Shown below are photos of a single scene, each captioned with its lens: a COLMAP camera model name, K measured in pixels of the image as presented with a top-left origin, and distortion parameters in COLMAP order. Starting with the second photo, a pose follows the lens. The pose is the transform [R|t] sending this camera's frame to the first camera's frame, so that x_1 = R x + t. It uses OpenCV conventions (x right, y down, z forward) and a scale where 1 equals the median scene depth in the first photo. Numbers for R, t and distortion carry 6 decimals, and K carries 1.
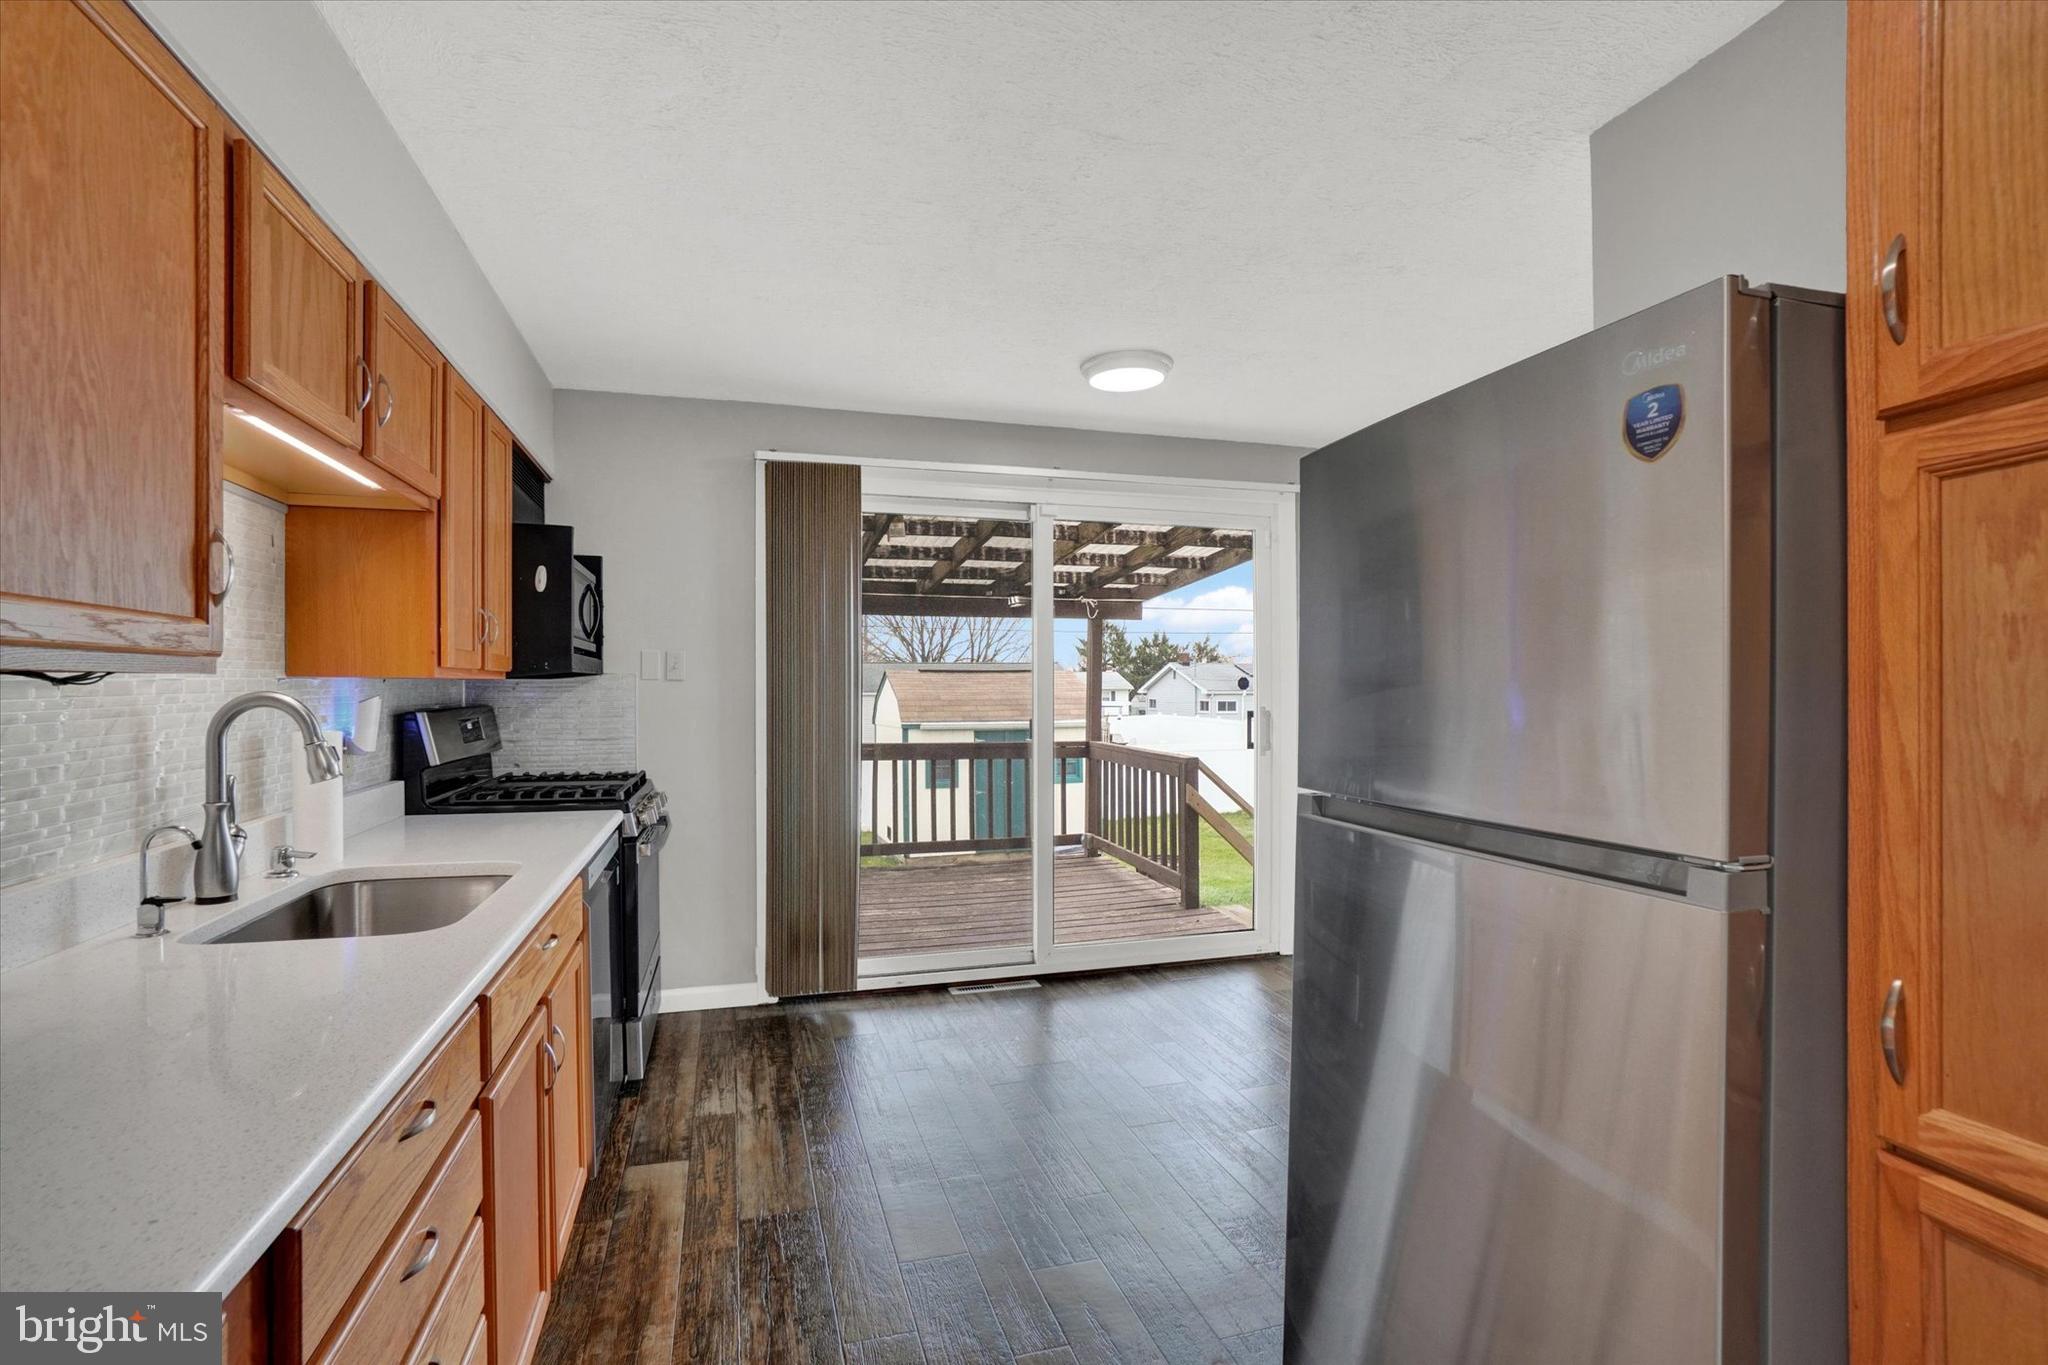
lens RADIAL K [[955.6, 0, 1015.6], [0, 955.6, 692.8], [0, 0, 1]] dist [0.001078, 0.000458]
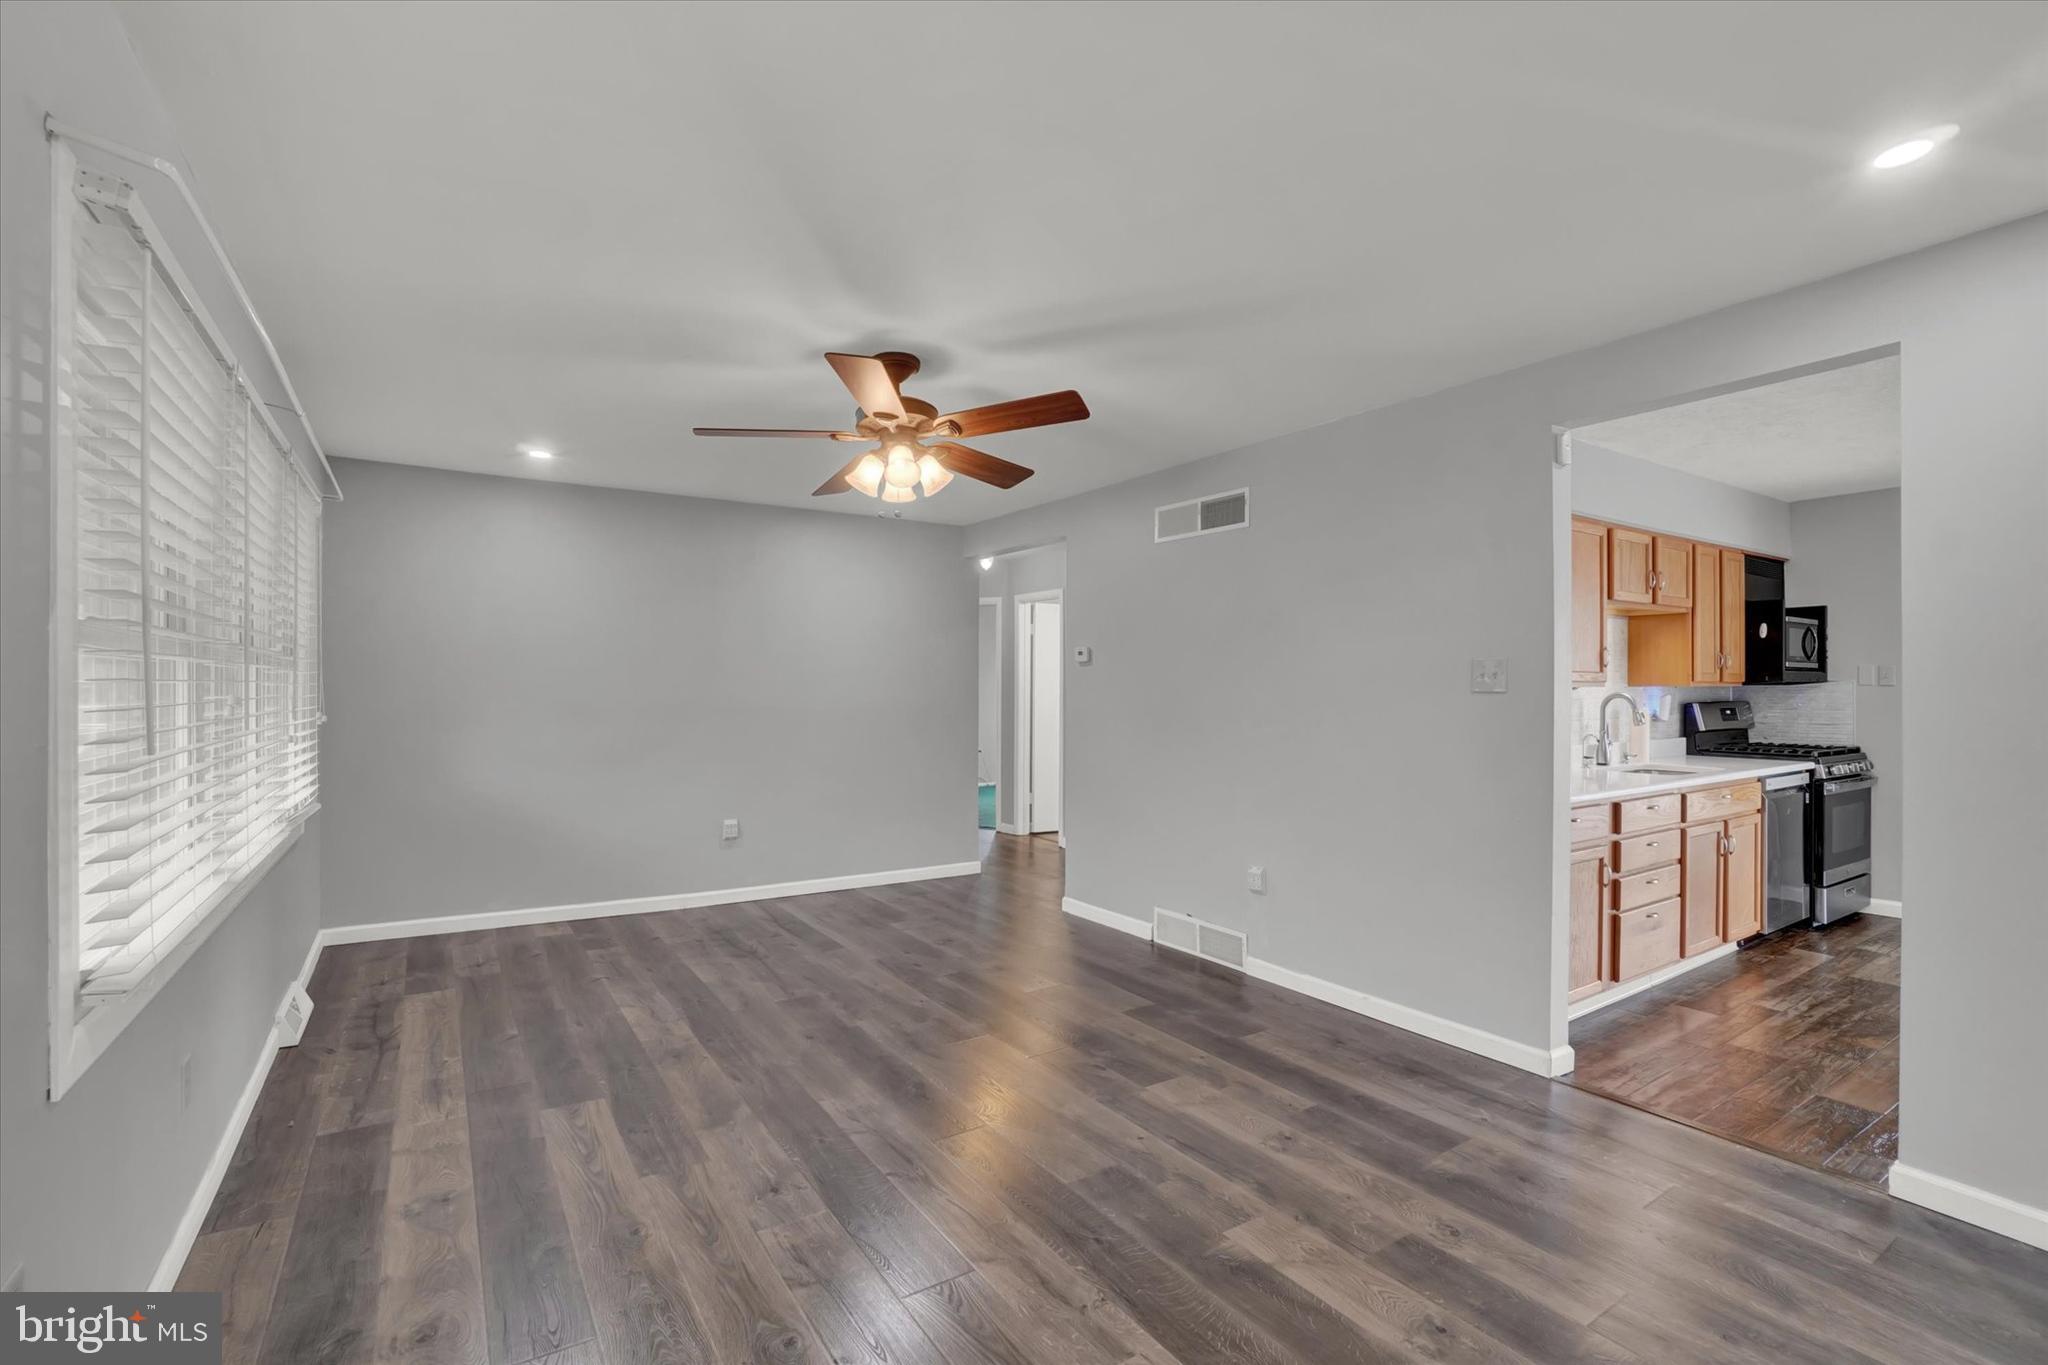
lens RADIAL K [[955.6, 0, 1015.6], [0, 955.6, 692.8], [0, 0, 1]] dist [0.001078, 0.000458]
pose [[0.328937, 0.002351, -0.944349, 0.896030], [-0.004064, 0.999991, 0.001075, 0.003051], [0.944343, 0.003484, 0.328944, -1.114386]]
